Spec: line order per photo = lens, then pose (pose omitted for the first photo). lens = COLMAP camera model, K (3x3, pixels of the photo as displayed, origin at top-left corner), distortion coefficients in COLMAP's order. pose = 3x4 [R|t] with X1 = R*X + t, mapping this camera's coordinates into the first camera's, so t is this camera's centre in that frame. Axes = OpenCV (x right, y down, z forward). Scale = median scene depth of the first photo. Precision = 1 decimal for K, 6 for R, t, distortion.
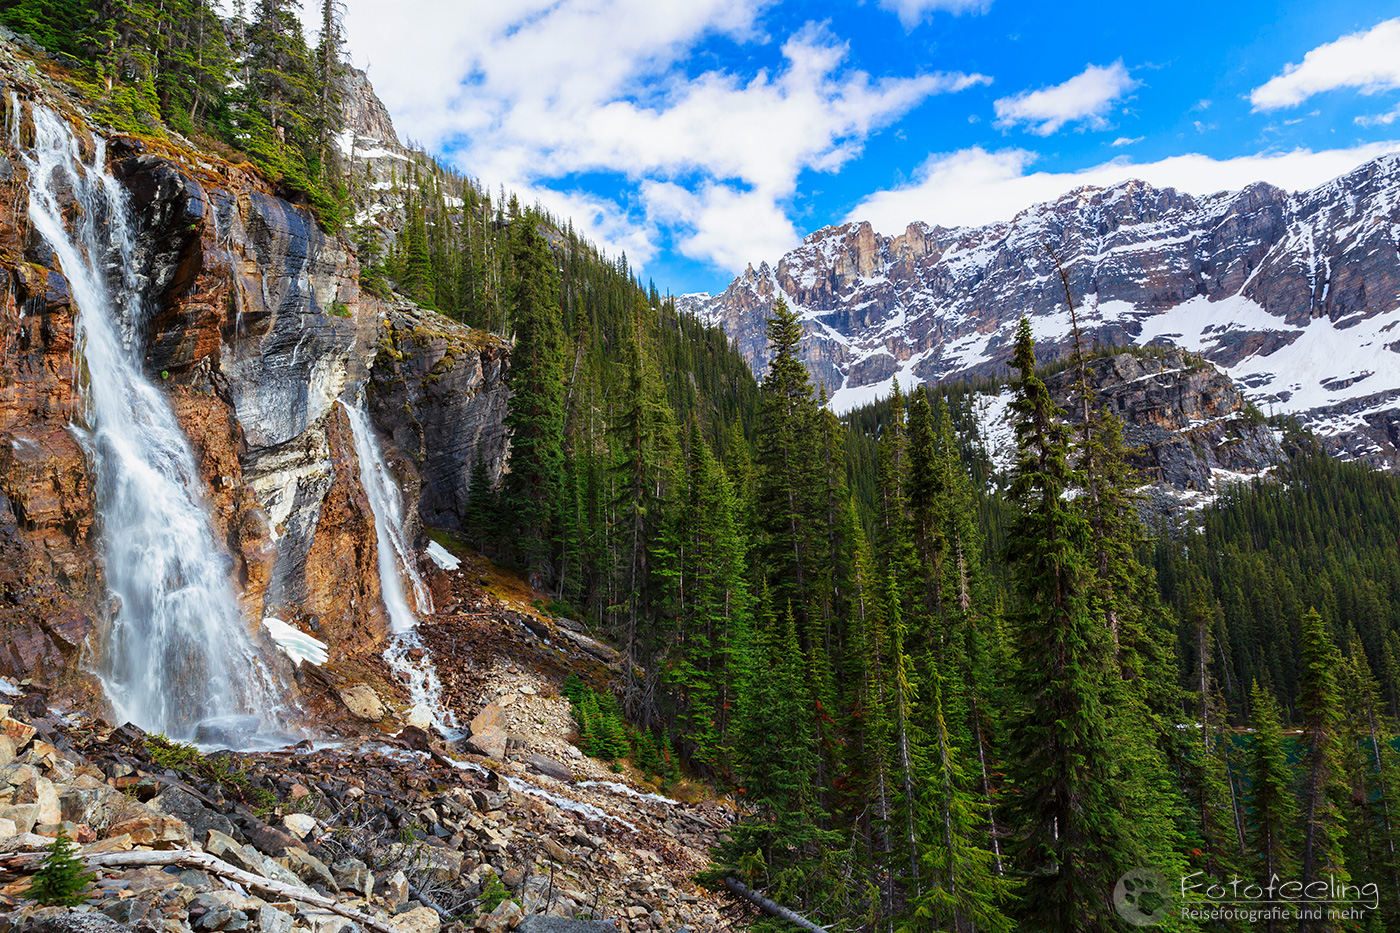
lens RADIAL K [[931.4, 0, 696.4], [0, 931.4, 468.2], [0, 0, 1]] dist [0.010196, 0.000501]
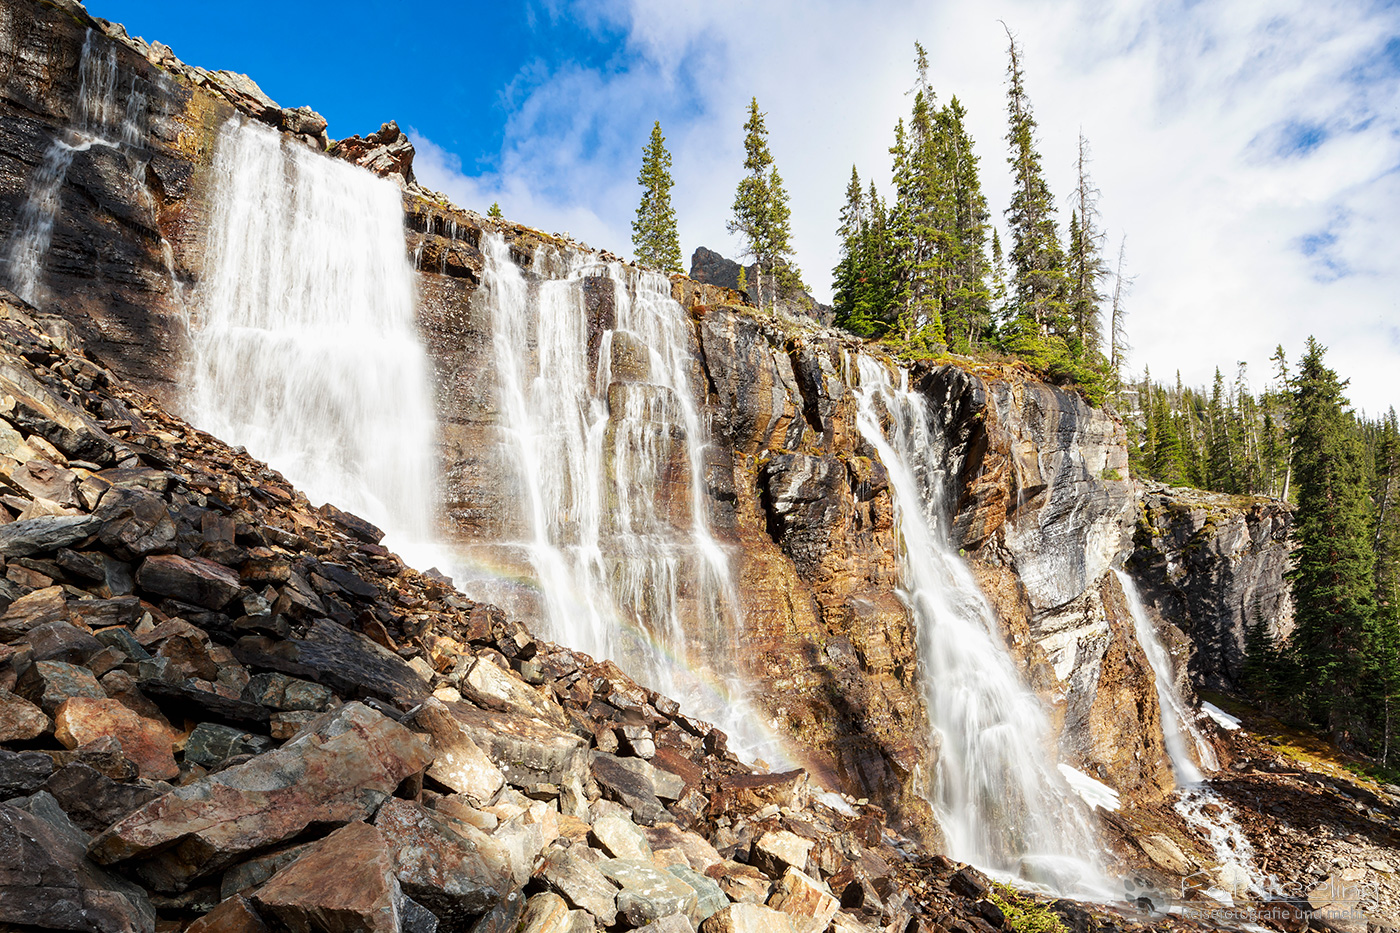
lens RADIAL K [[671.1, 0, 709.1], [0, 671.1, 692.1], [0, 0, 1]] dist [0.004955, -0.004372]
pose [[0.643218, -0.029467, -0.765116, -0.112363], [0.063142, 0.997897, 0.014650, 0.037397], [0.763075, -0.057734, 0.643726, 0.172174]]
